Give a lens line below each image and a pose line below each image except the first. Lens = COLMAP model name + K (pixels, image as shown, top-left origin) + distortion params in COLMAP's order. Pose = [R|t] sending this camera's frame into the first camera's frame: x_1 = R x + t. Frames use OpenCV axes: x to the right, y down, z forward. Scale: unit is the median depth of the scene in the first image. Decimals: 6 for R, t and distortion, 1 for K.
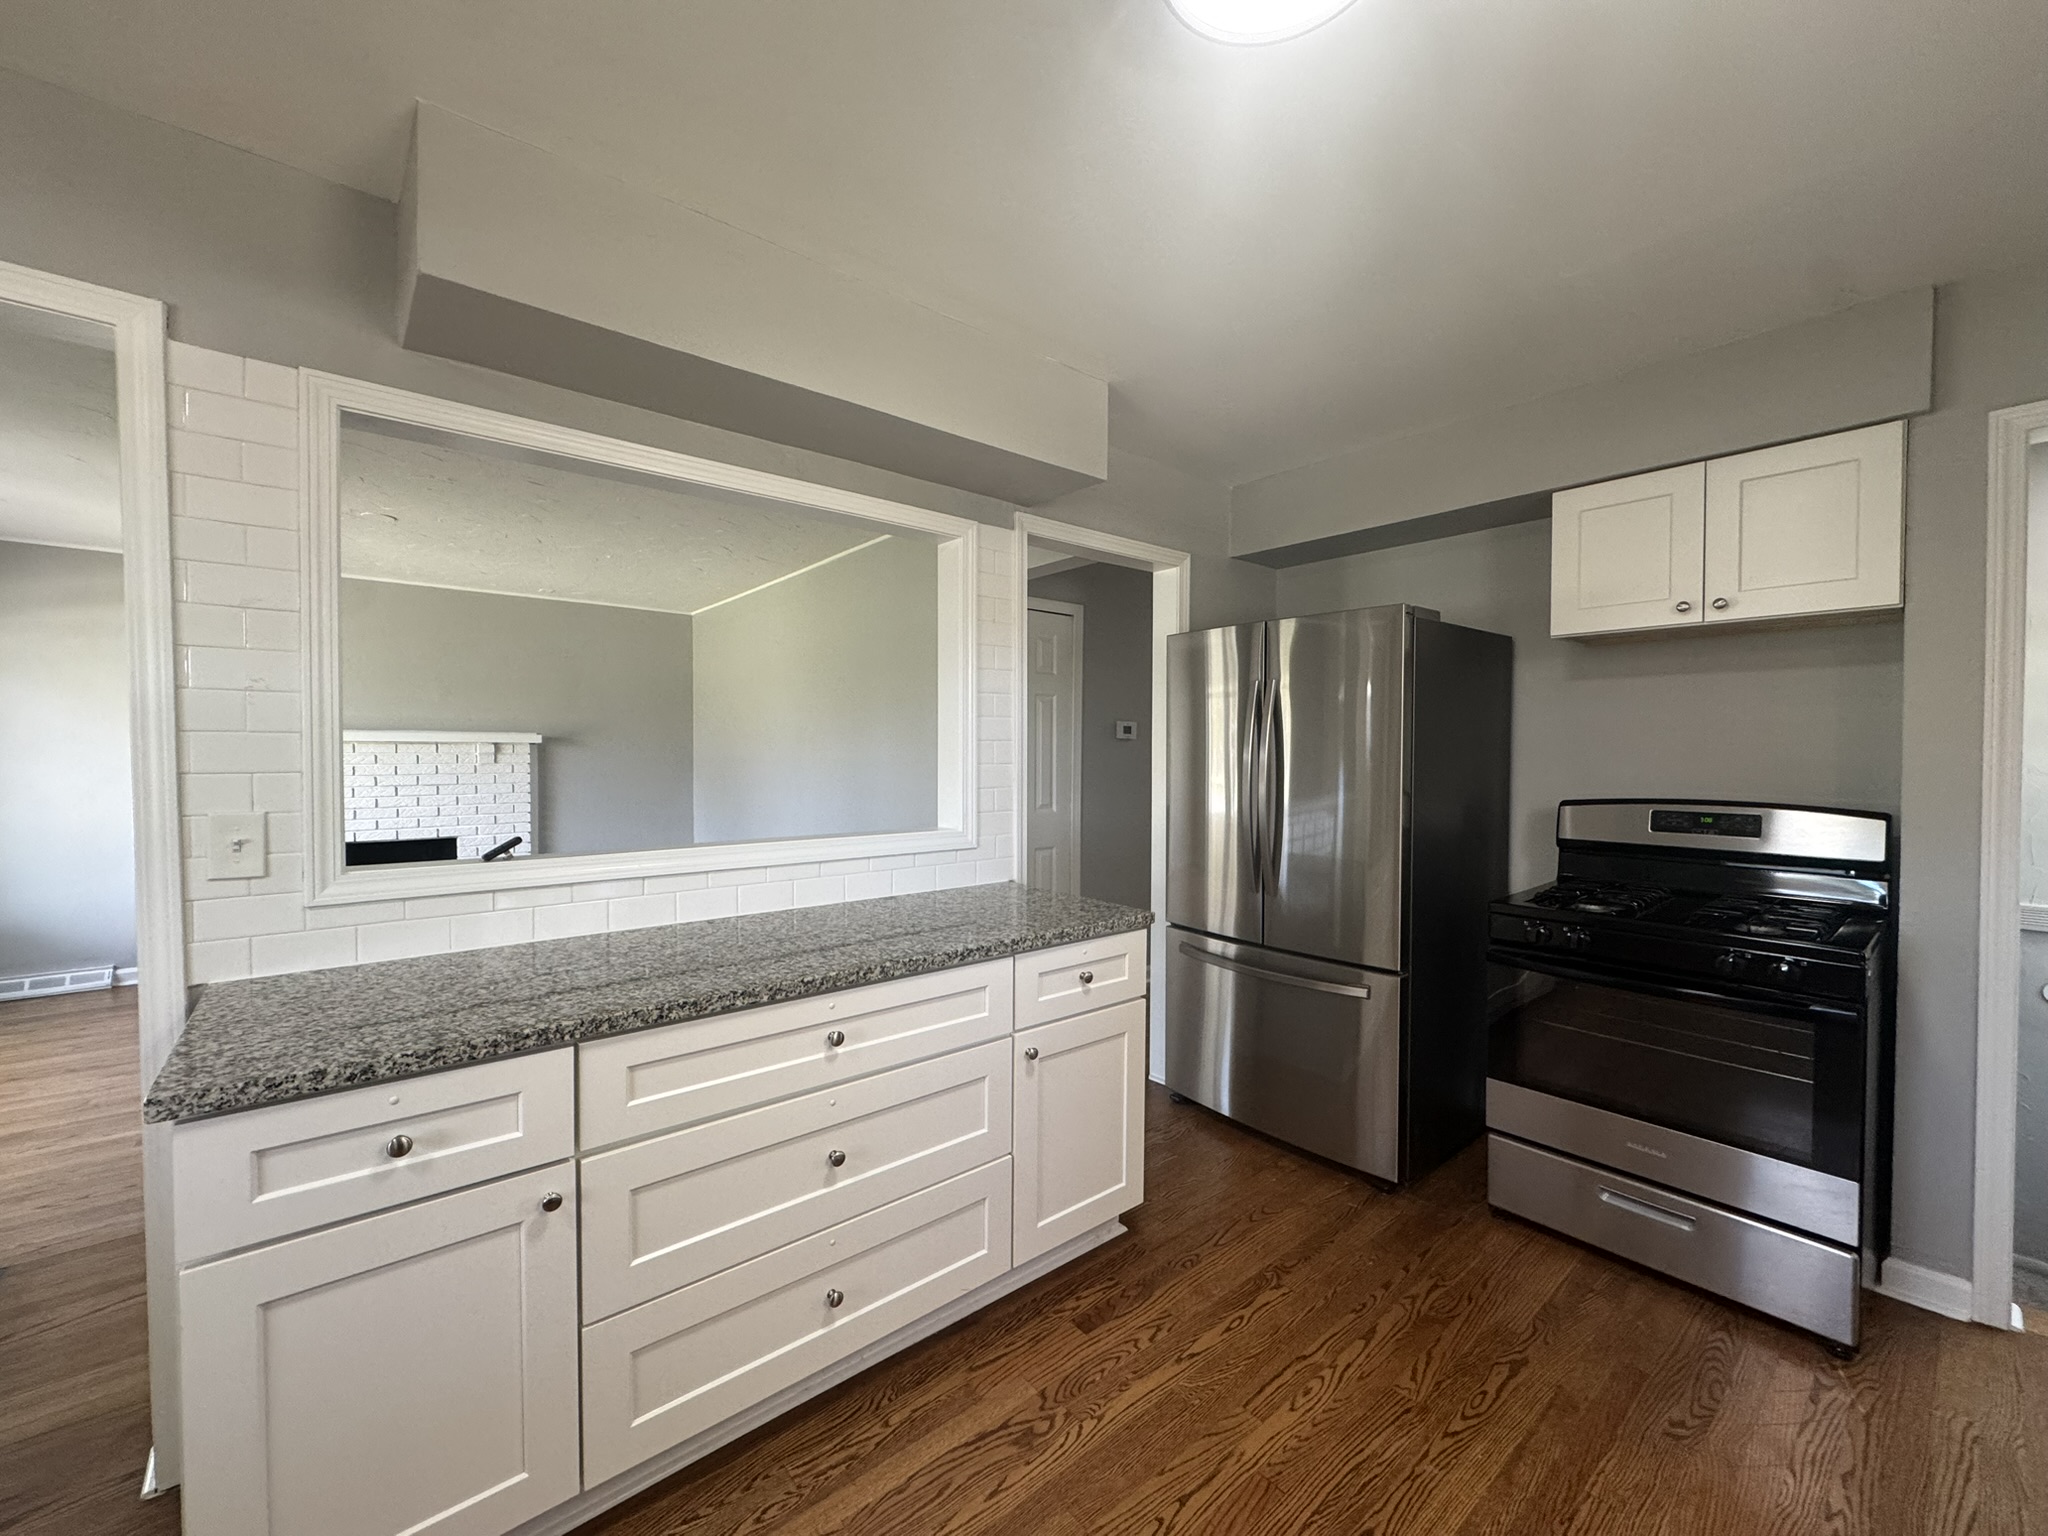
lens RADIAL K [[819.2, 0, 1024.0], [0, 819.2, 768.0], [0, 0, 1]] dist [-0.002621, -0.000052]
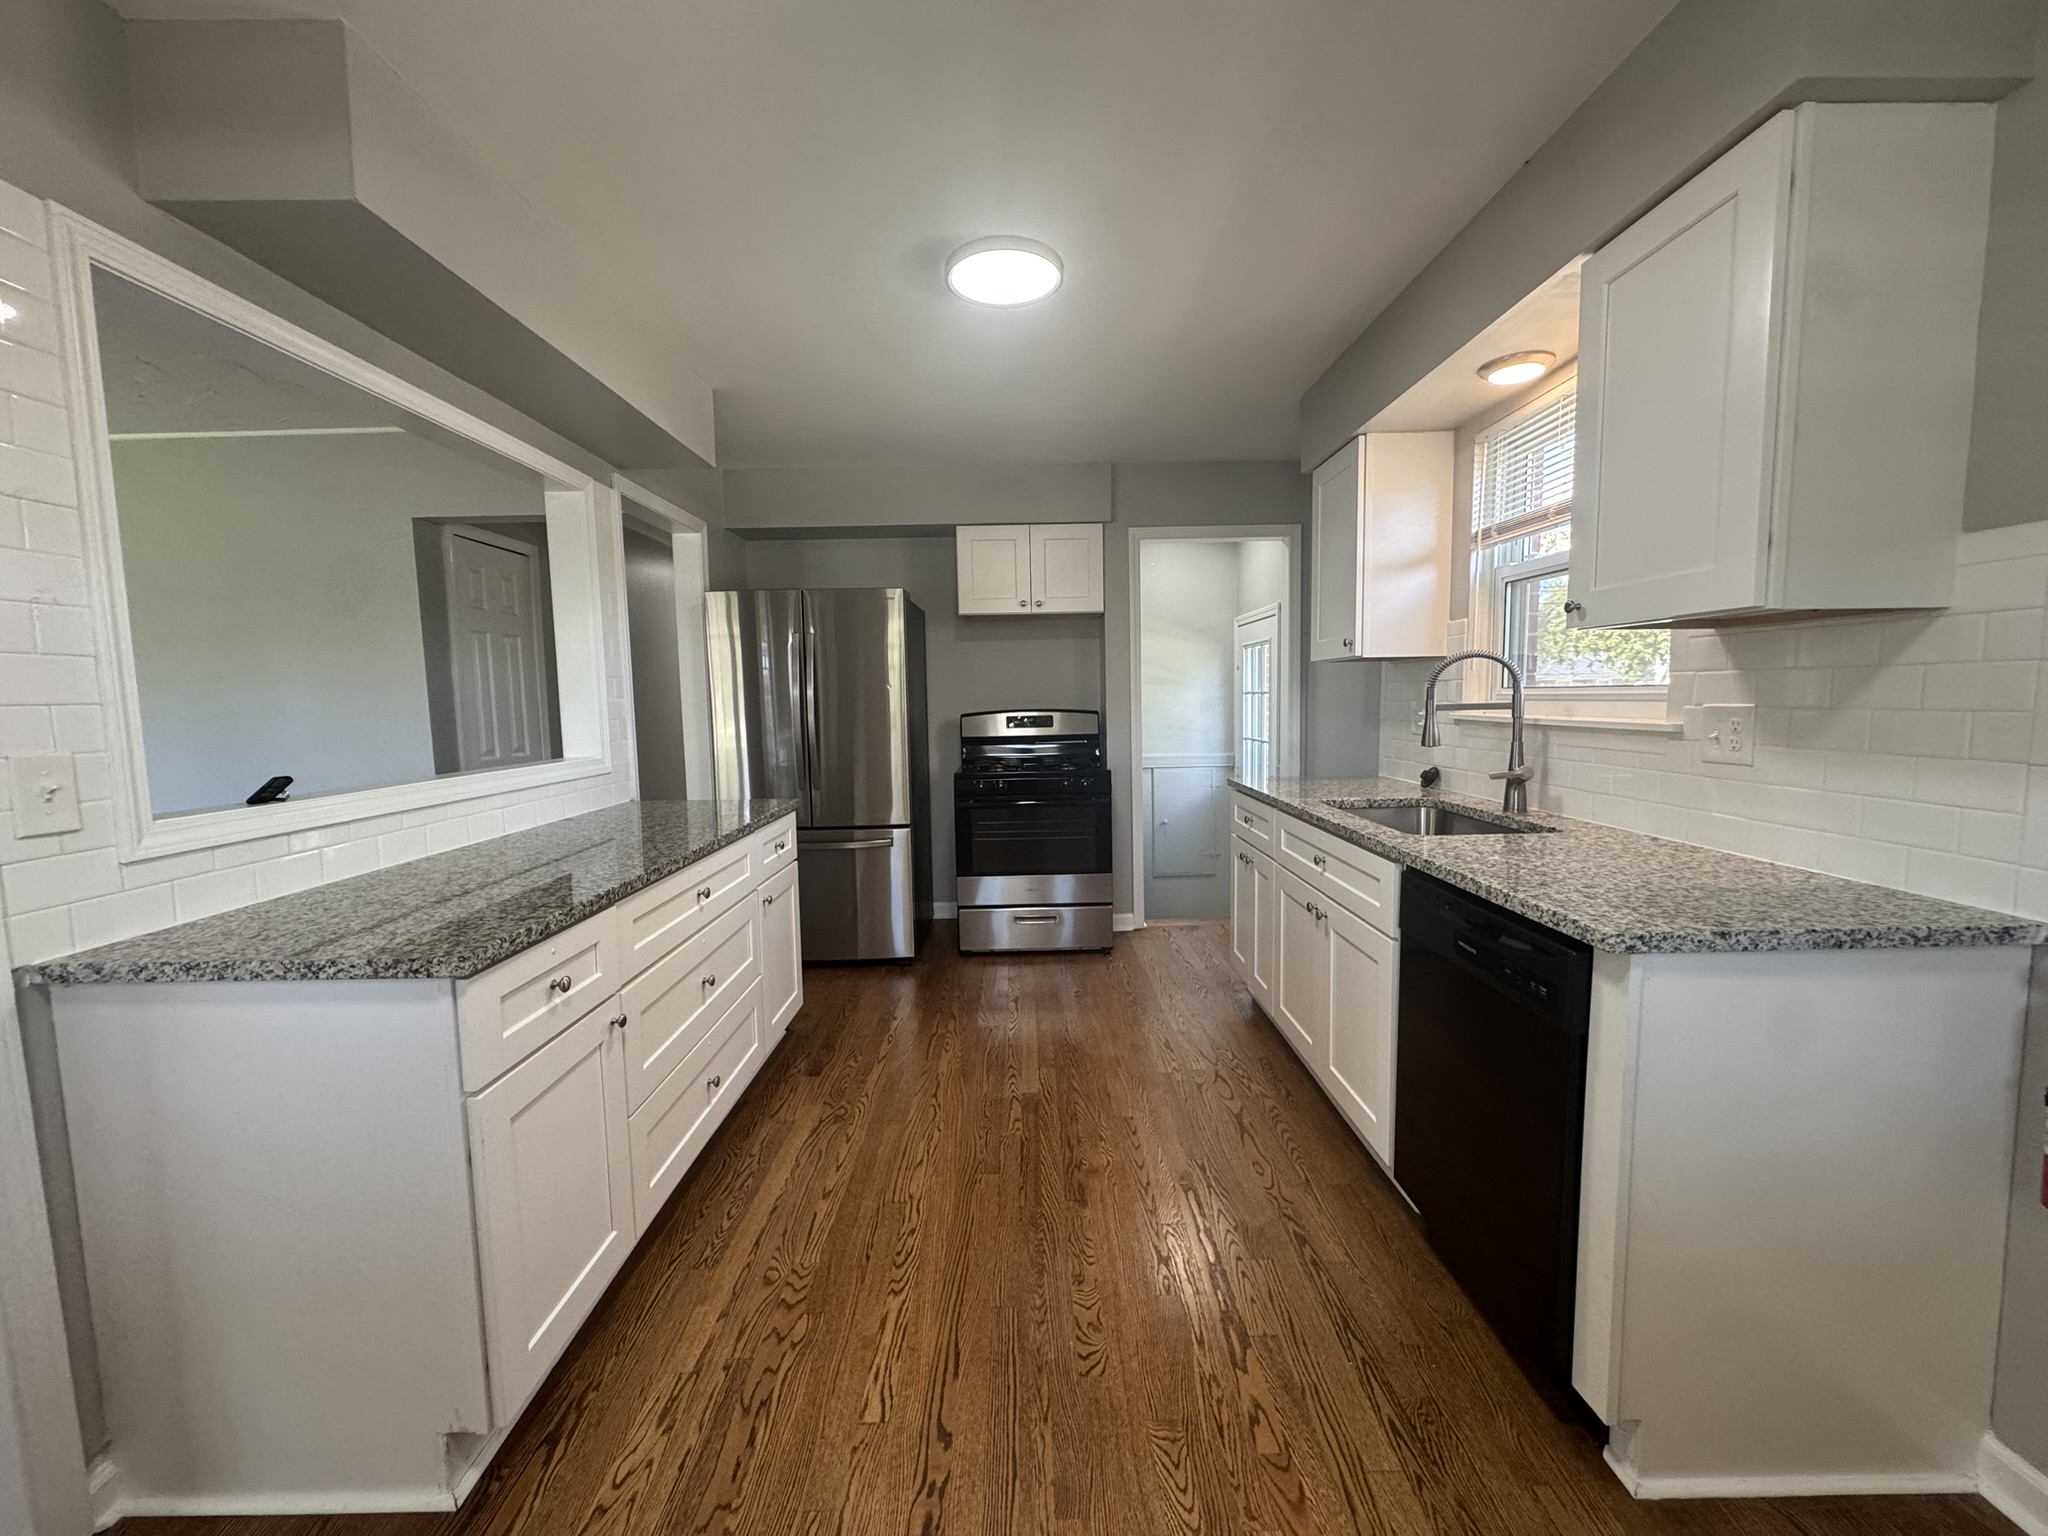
lens RADIAL K [[819.2, 0, 1024.0], [0, 819.2, 768.0], [0, 0, 1]] dist [-0.002621, -0.000052]
pose [[0.635269, -0.084145, 0.767693, -0.860240], [0.037938, 0.996247, 0.077802, 0.037896], [-0.771358, -0.020301, 0.636077, -0.242197]]
